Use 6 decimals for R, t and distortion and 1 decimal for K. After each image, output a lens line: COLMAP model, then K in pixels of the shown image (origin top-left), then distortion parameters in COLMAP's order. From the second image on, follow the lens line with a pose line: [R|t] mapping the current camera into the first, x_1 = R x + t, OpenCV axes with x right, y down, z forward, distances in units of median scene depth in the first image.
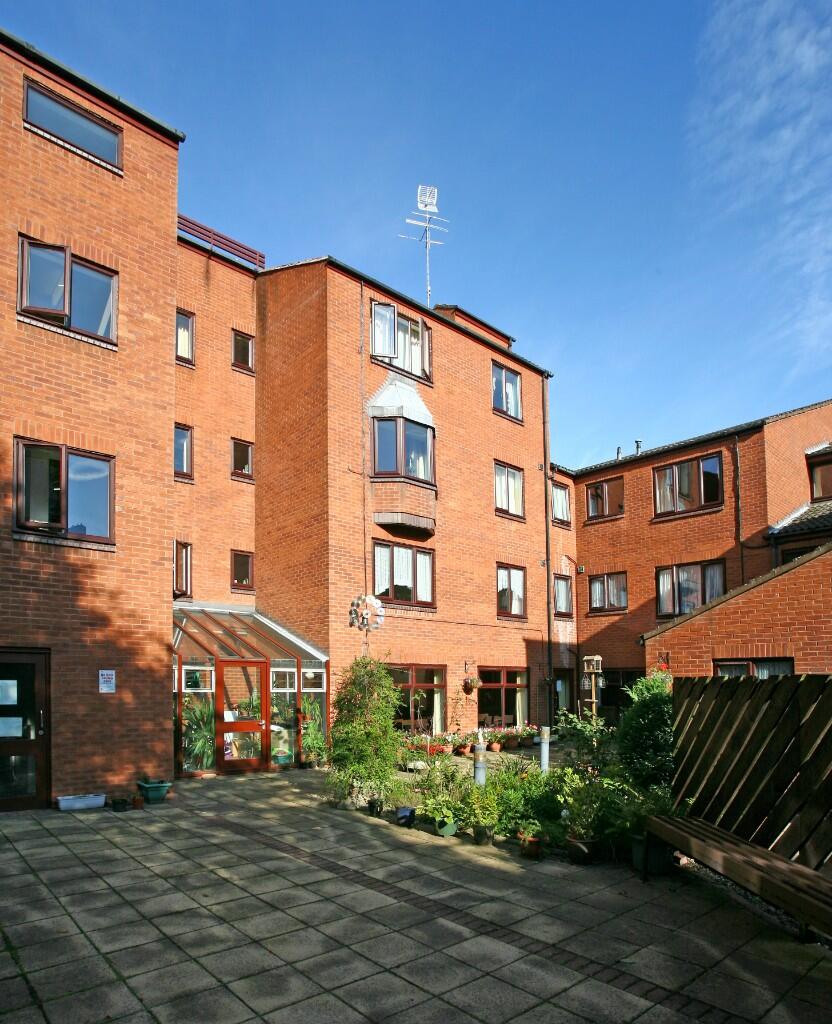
lens RADIAL K [[632.2, 0, 418.7], [0, 632.2, 596.8], [0, 0, 1]] dist [-0.019973, 0.026145]
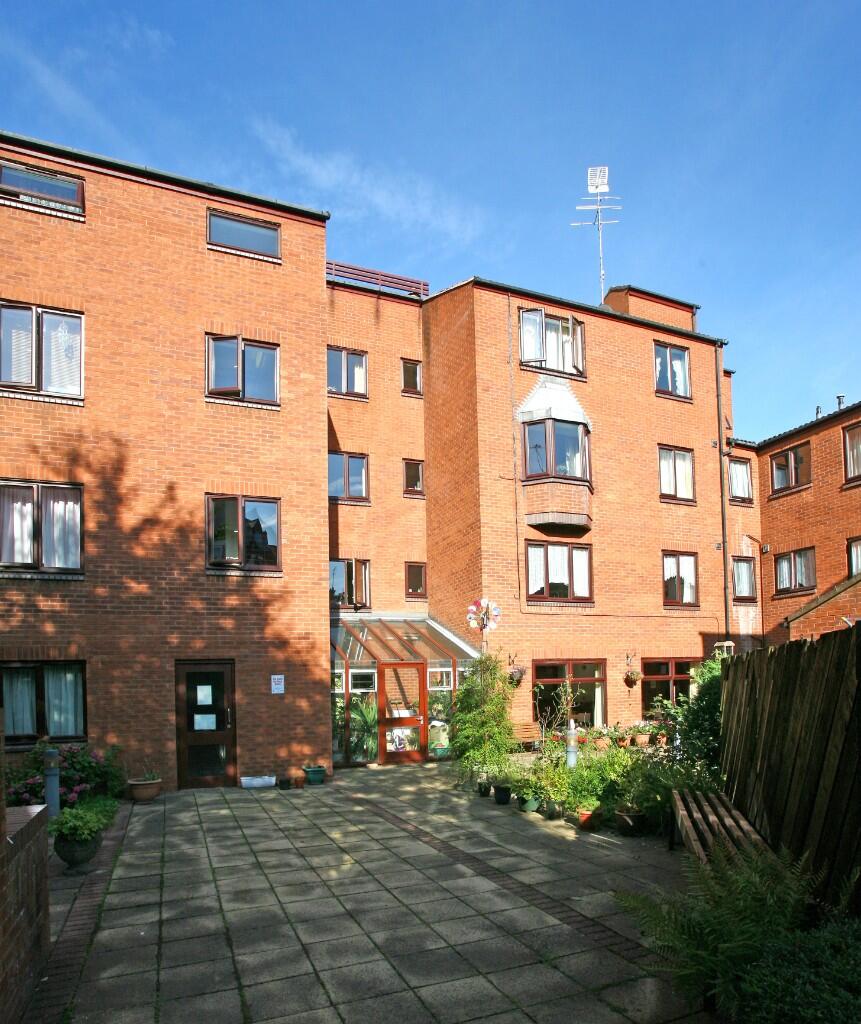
lens RADIAL K [[673.6, 0, 461.9], [0, 673.6, 572.6], [0, 0, 1]] dist [0.000424, 0.003648]
pose [[0.948892, -0.083590, -0.304329, 0.154714], [0.074176, 0.996344, -0.042385, 0.000368], [0.306759, 0.017645, 0.951624, -0.082807]]
